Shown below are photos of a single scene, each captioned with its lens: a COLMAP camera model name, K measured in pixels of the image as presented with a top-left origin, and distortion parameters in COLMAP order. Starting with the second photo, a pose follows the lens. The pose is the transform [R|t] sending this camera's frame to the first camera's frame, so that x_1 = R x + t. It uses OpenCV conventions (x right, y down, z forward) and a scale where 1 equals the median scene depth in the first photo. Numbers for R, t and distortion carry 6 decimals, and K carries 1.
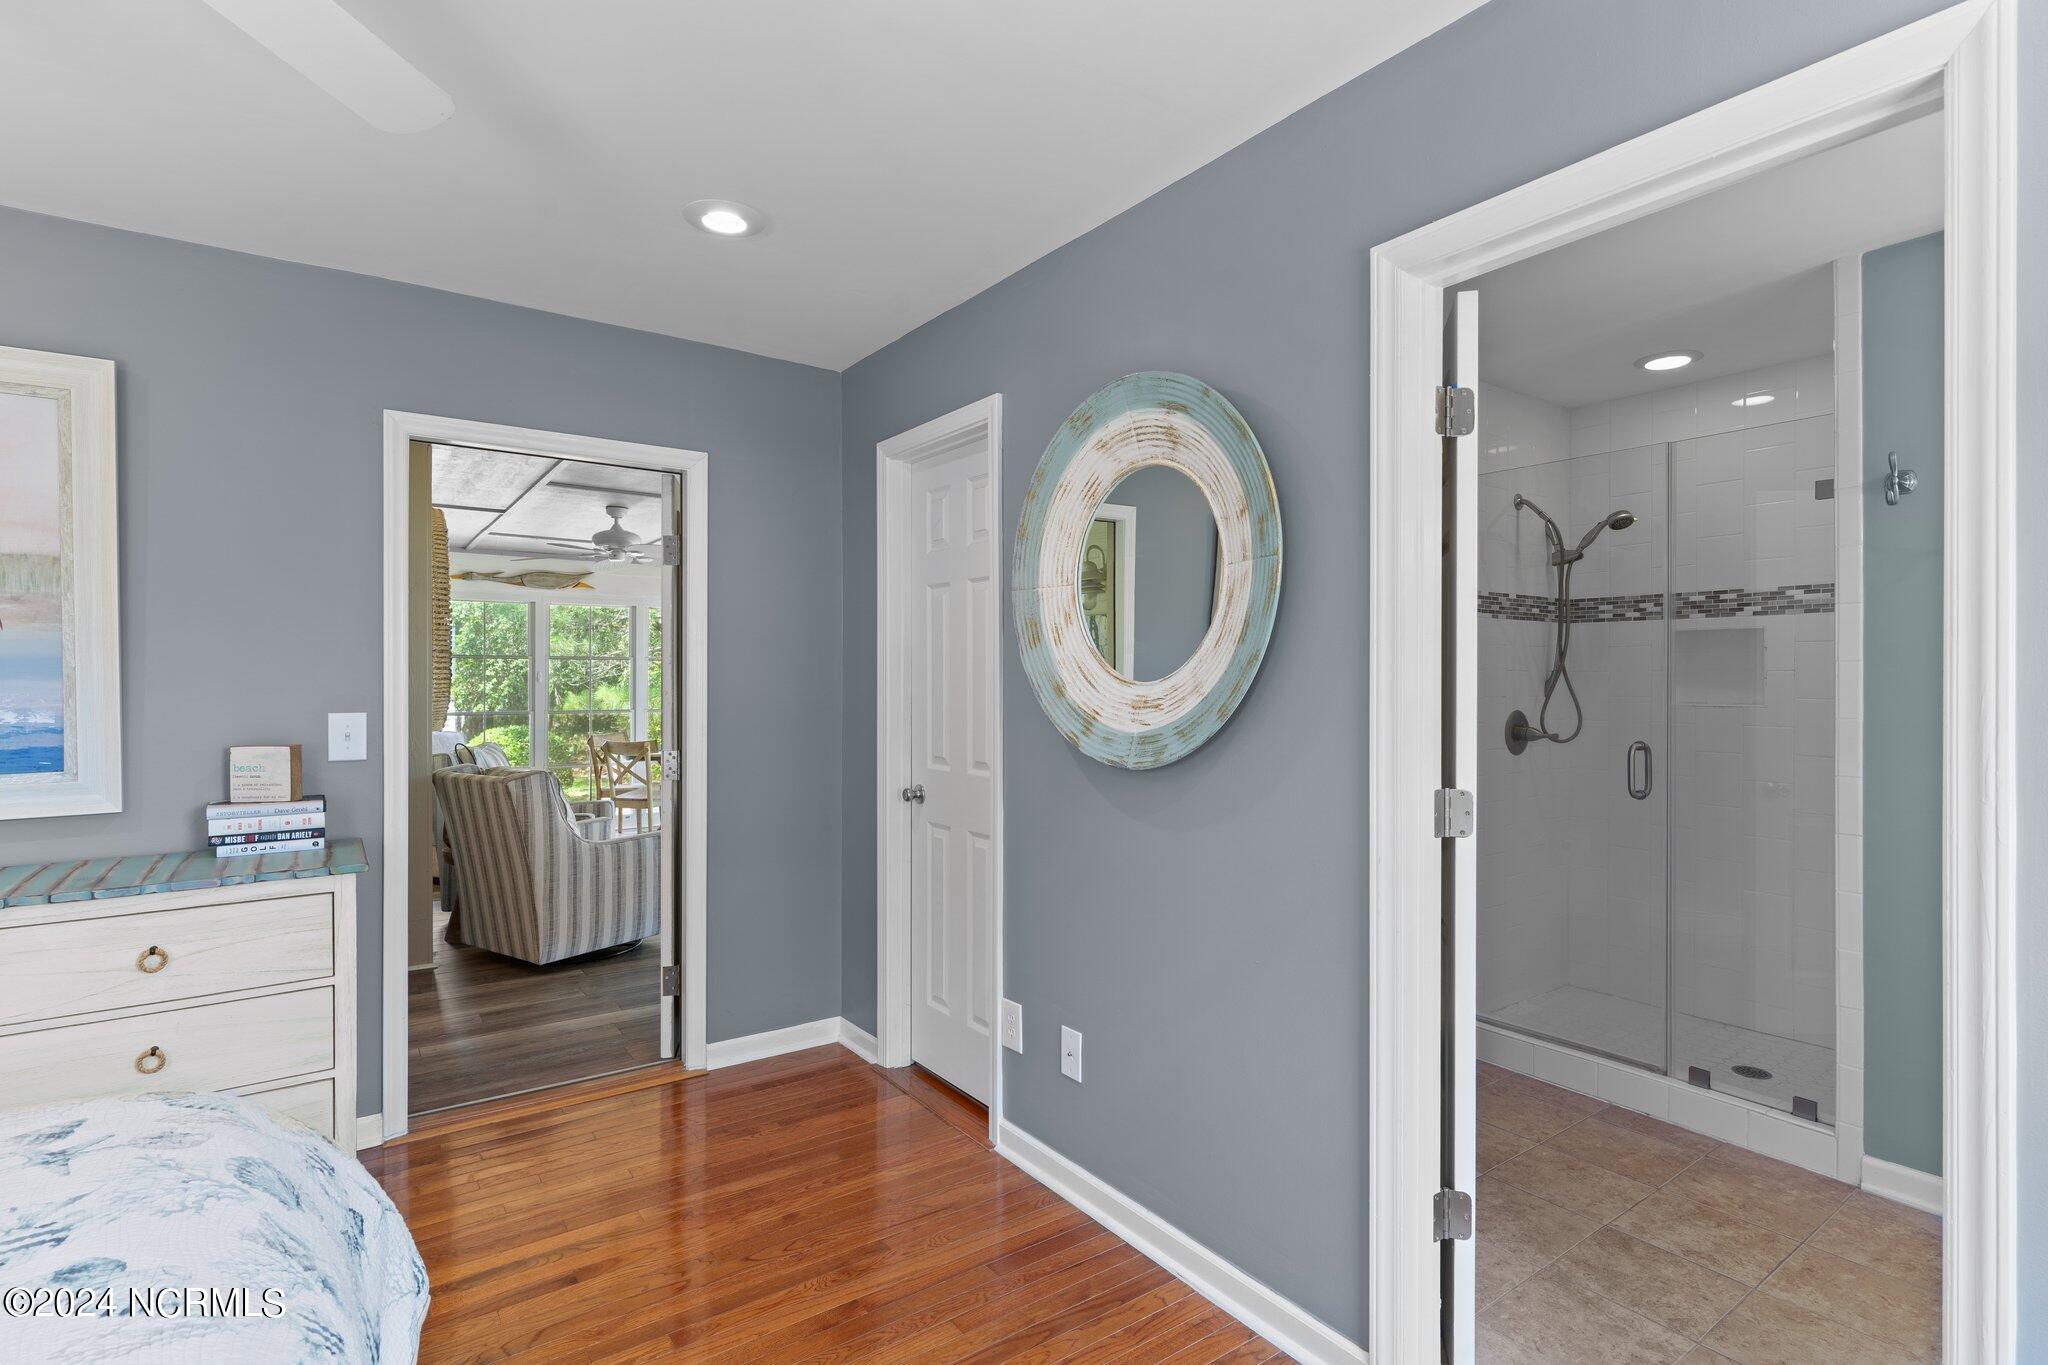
lens RADIAL K [[1003.3, 0, 979.2], [0, 1003.3, 686.7], [0, 0, 1]] dist [-0.001105, 0.003076]
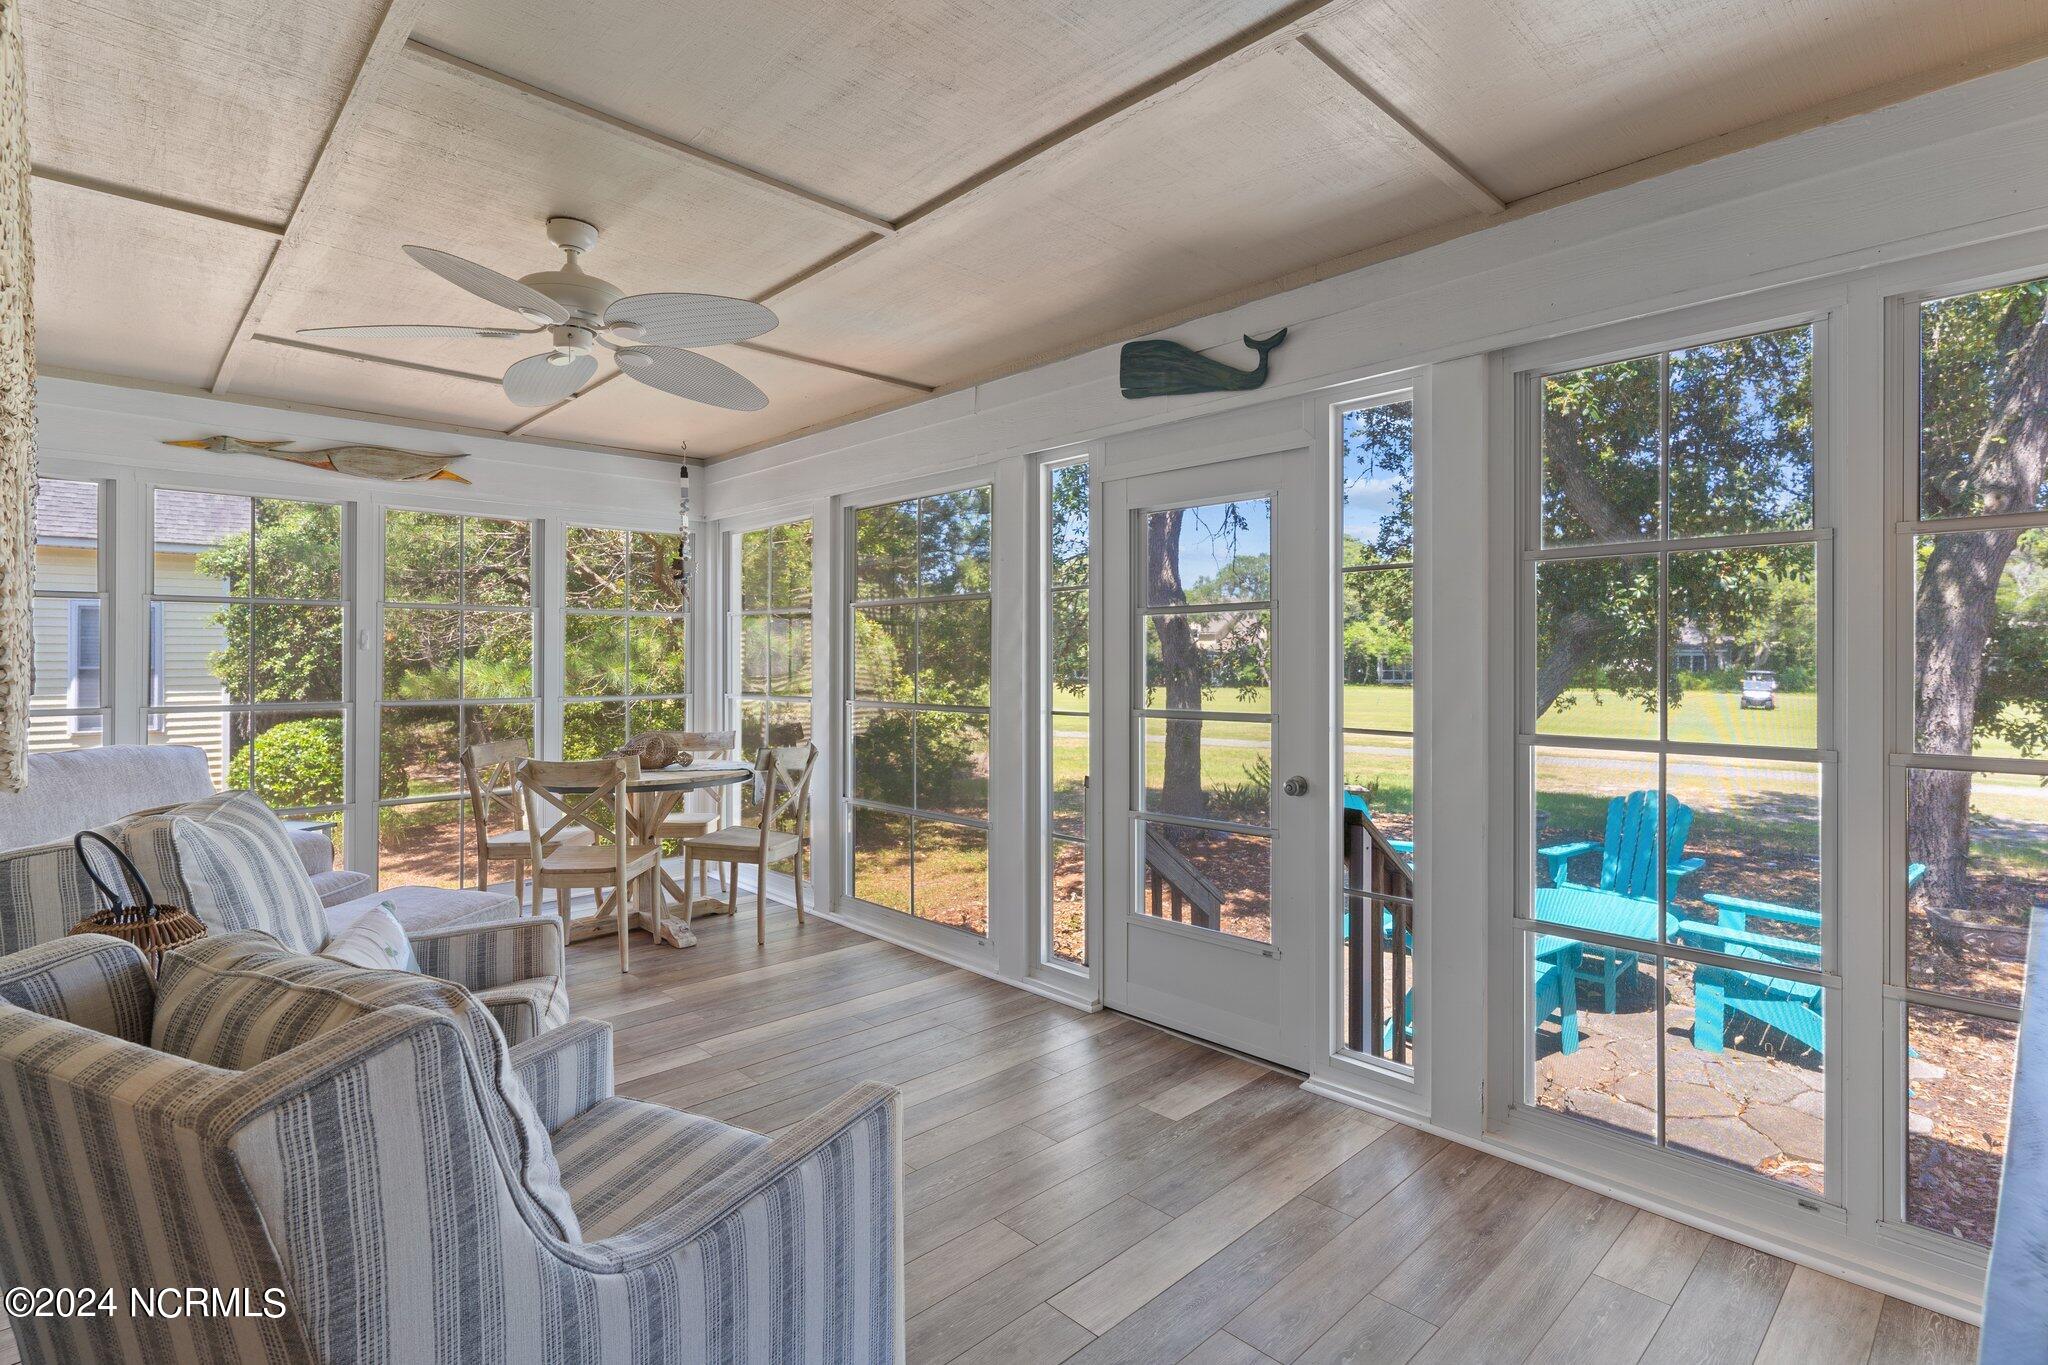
lens RADIAL K [[1003.3, 0, 976.6], [0, 1003.3, 665.0], [0, 0, 1]] dist [-0.001105, 0.003076]
pose [[0.989732, -0.000359, 0.142936, -0.187317], [0.000937, 0.999992, -0.003972, 0.006373], [-0.142933, 0.004065, 0.989724, 0.413457]]
